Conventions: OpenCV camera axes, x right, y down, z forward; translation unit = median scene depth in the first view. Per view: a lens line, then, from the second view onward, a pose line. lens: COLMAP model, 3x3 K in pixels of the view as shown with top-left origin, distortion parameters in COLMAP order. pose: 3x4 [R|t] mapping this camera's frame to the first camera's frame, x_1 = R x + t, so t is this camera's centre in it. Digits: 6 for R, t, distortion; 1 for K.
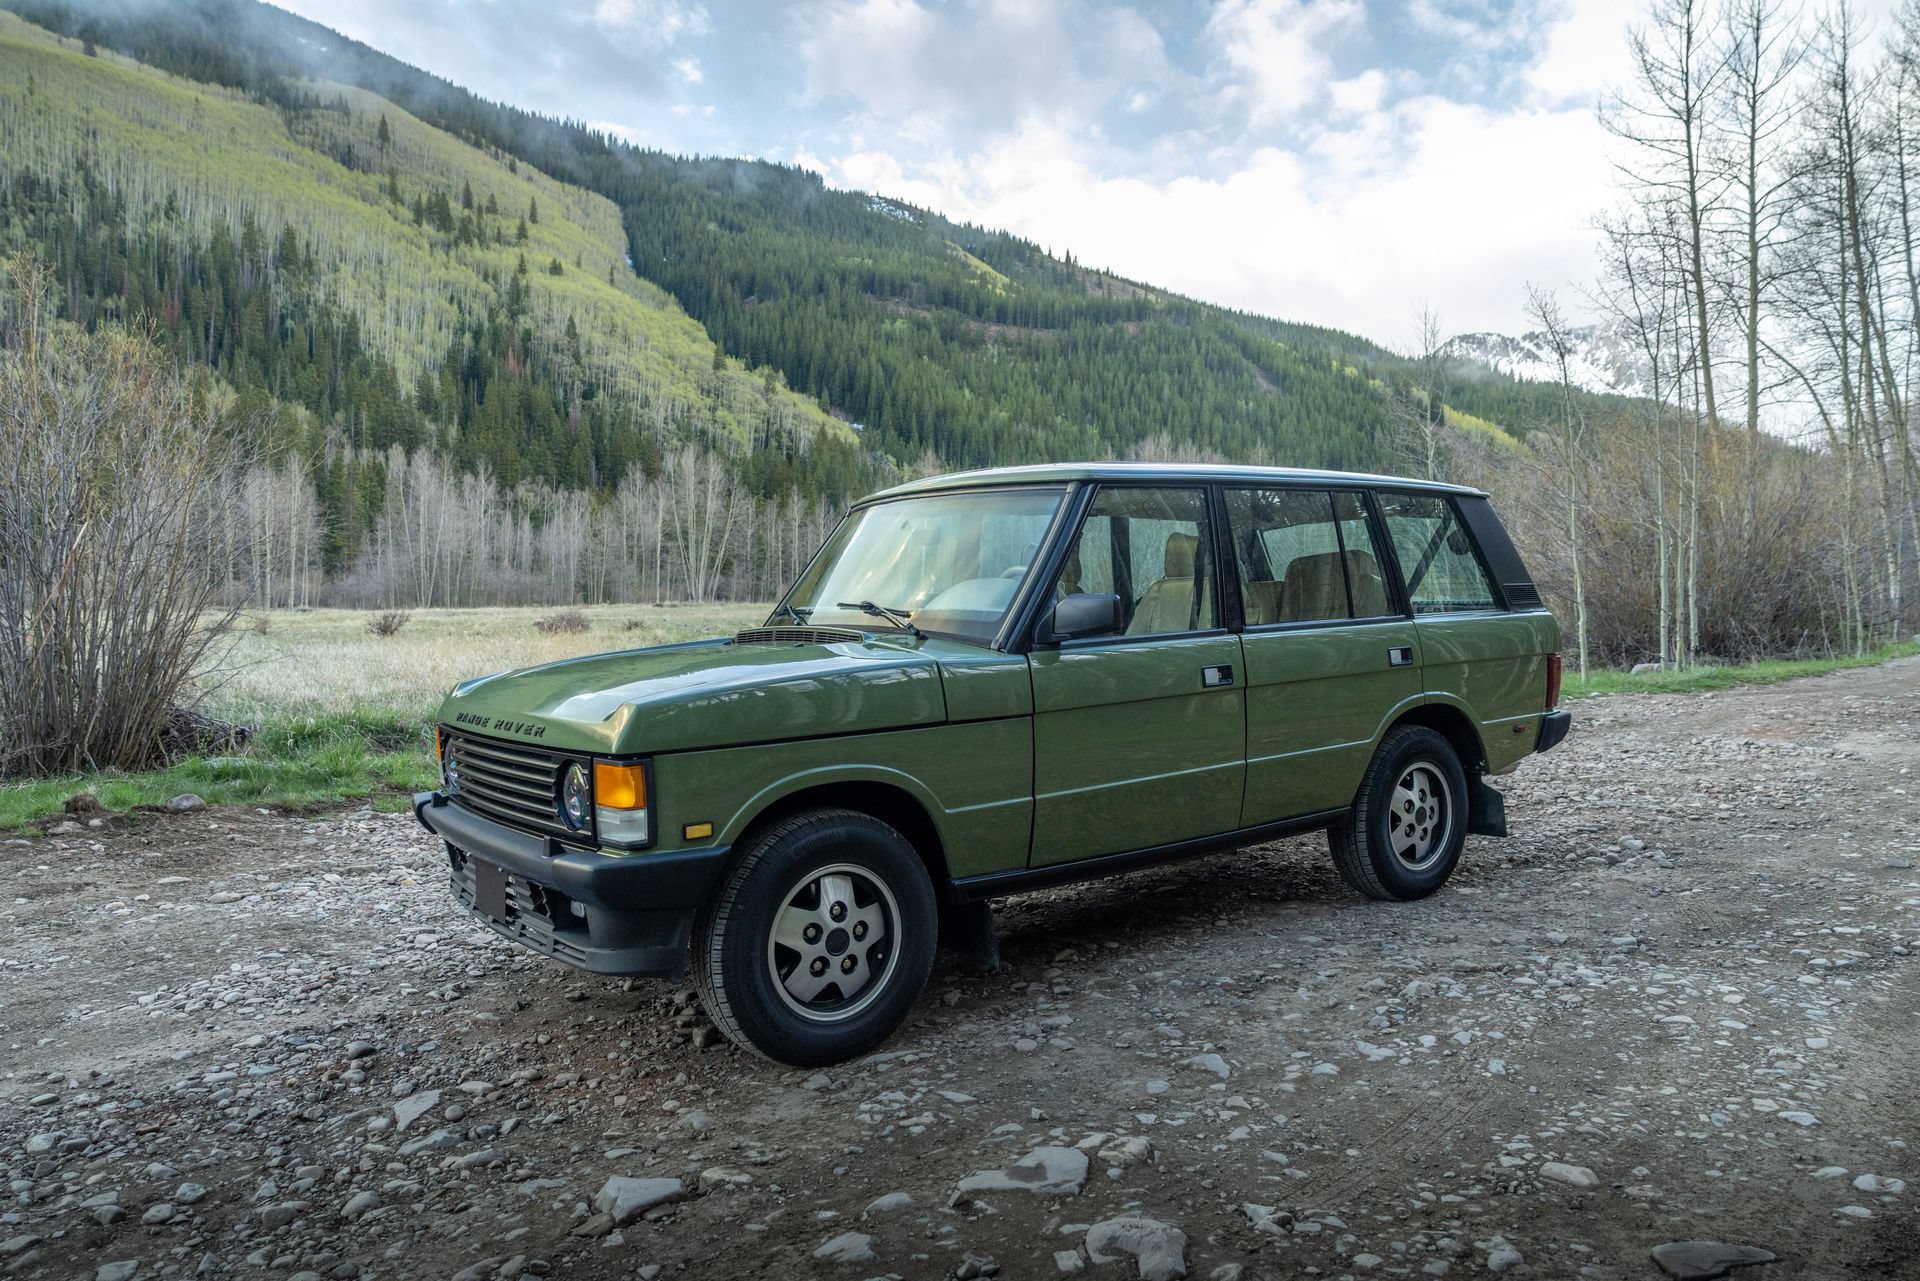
lens RADIAL K [[1310.6, 0, 960.0], [0, 1310.6, 640.5], [0, 0, 1]] dist [-0.004197, -0.002479]
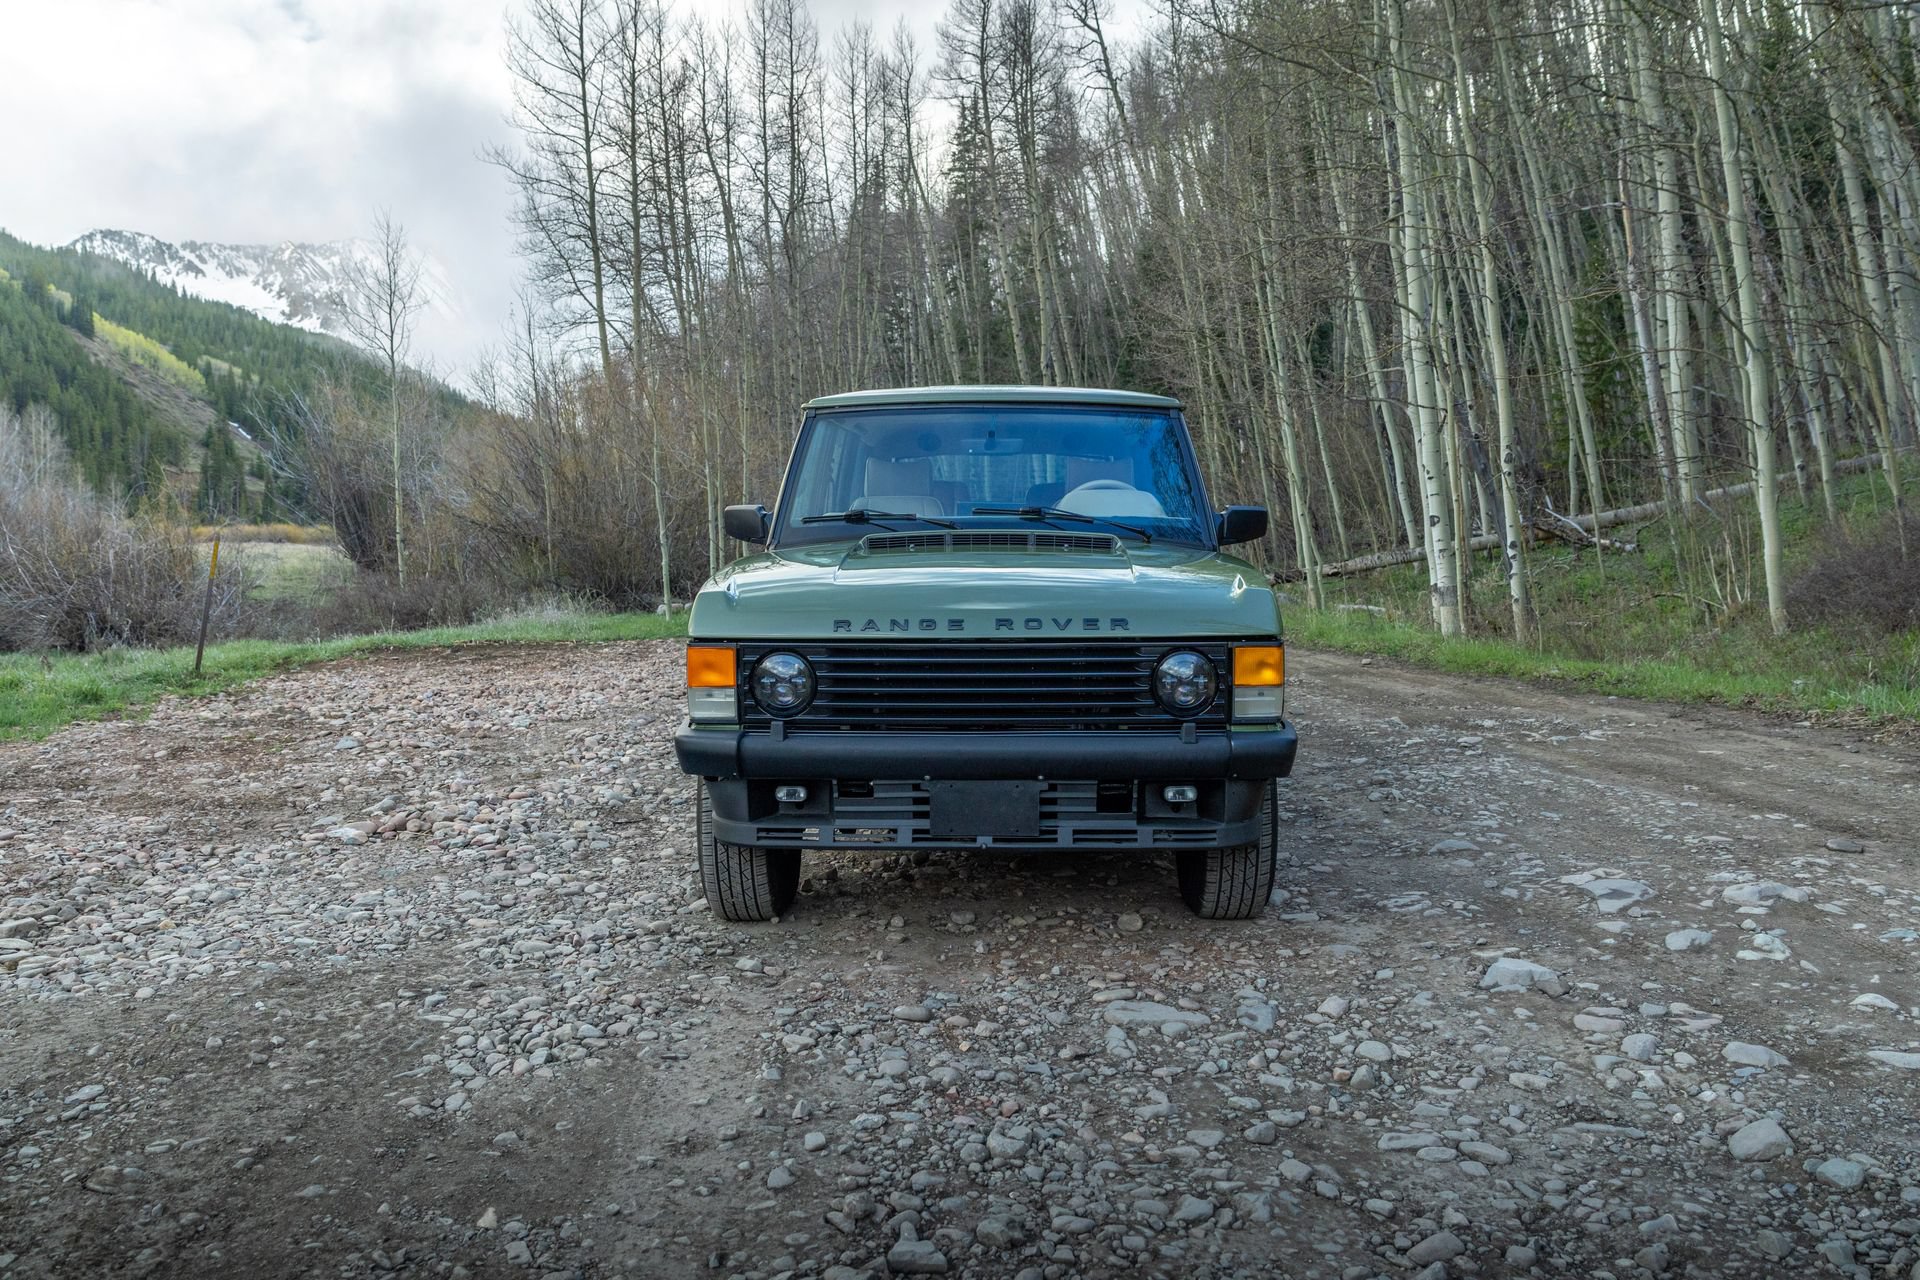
lens RADIAL K [[1458.0, 0, 974.3], [0, 1458.0, 610.9], [0, 0, 1]] dist [0.008551, -0.013599]
pose [[0.618649, -0.017880, 0.785464, -0.157396], [0.011190, 0.999840, 0.013947, 0.005391], [-0.785588, 0.000161, 0.618750, 0.051973]]
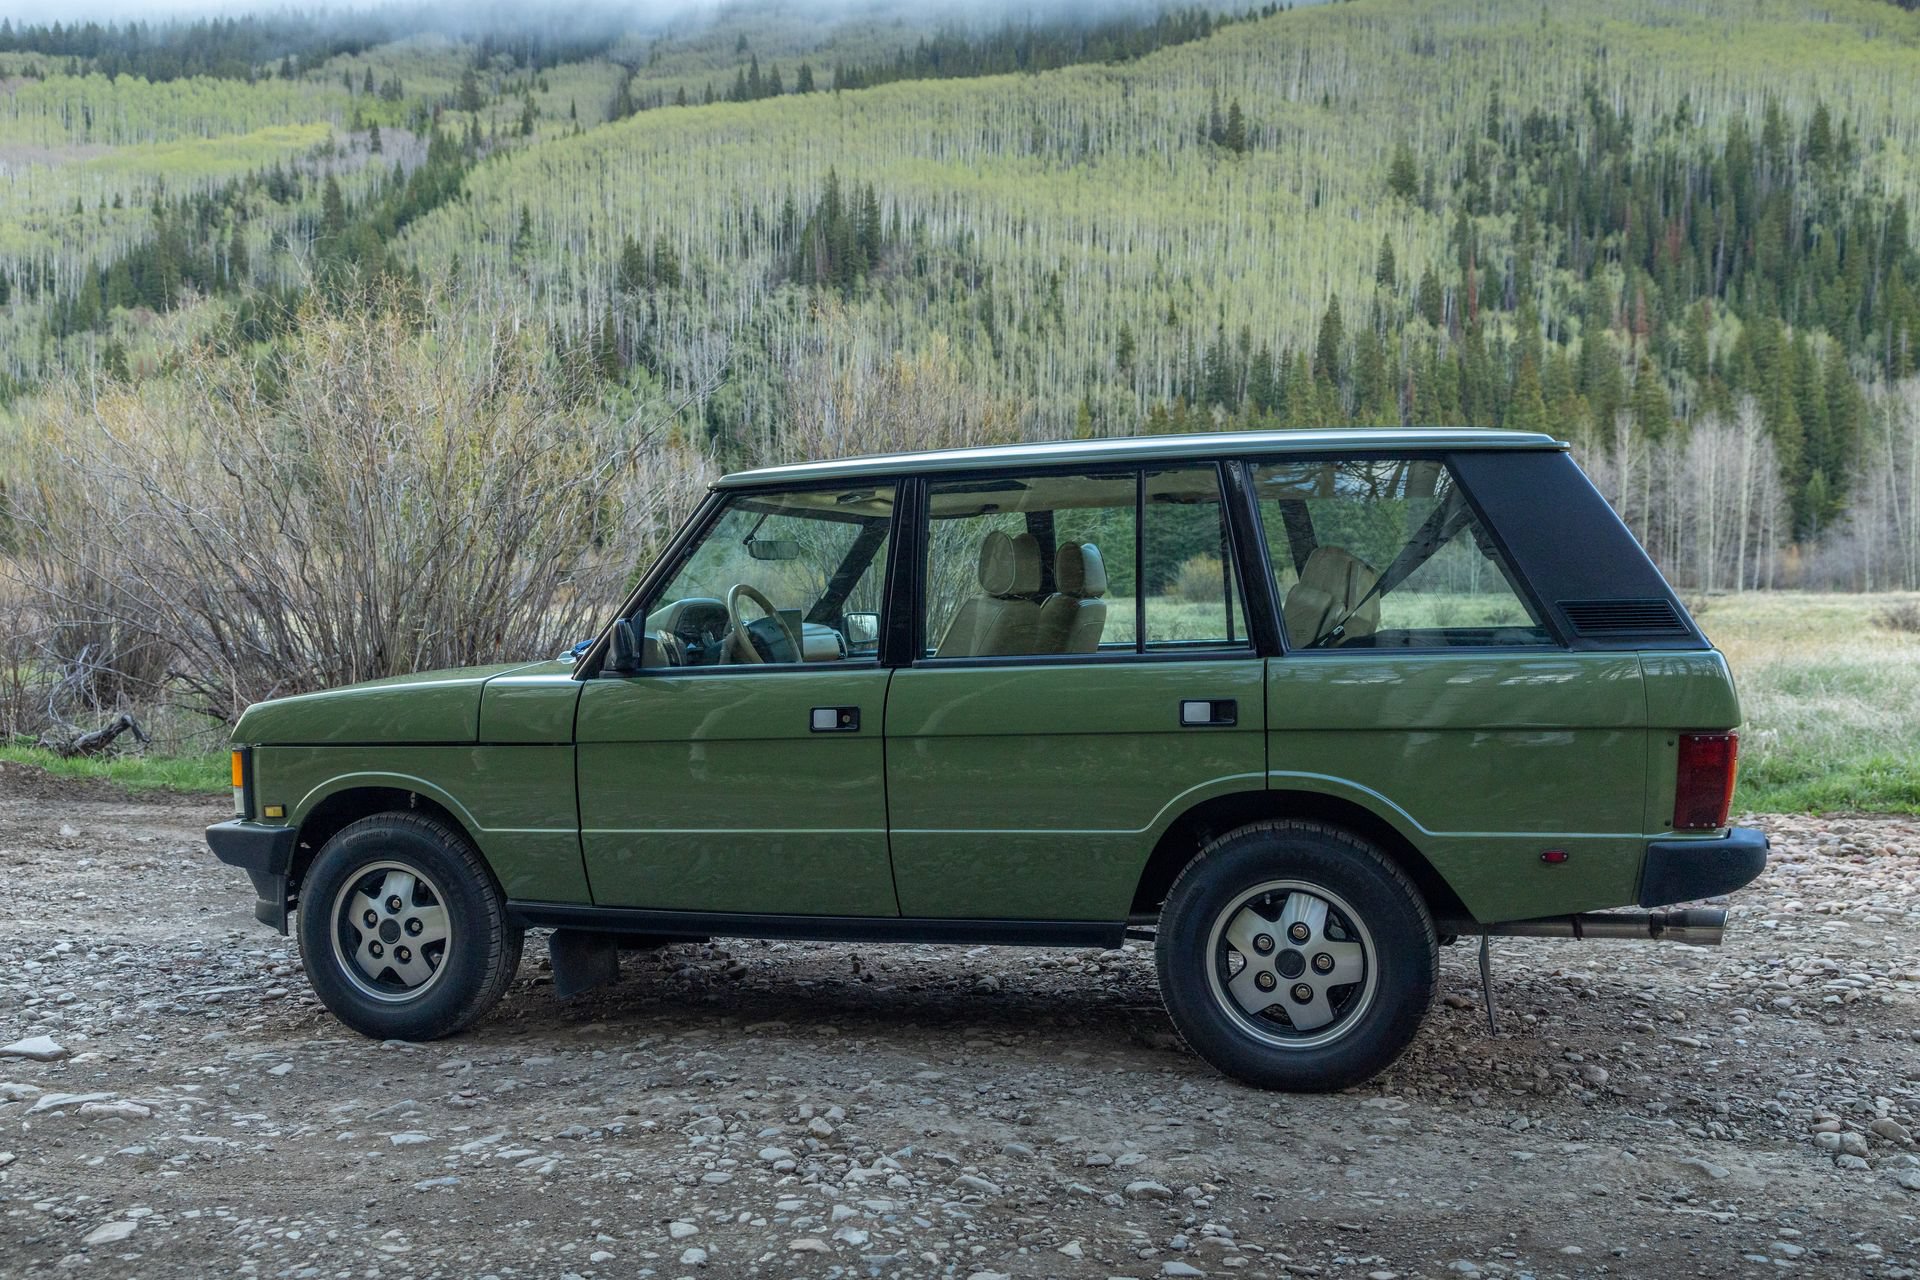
lens RADIAL K [[1689.8, 0, 1021.0], [0, 1689.8, 641.3], [0, 0, 1]] dist [0.001974, -0.007424]
pose [[0.583952, 0.026894, -0.811343, 0.174603], [-0.021360, 0.999614, 0.017762, -0.006660], [0.811507, 0.006958, 0.584301, 0.075704]]
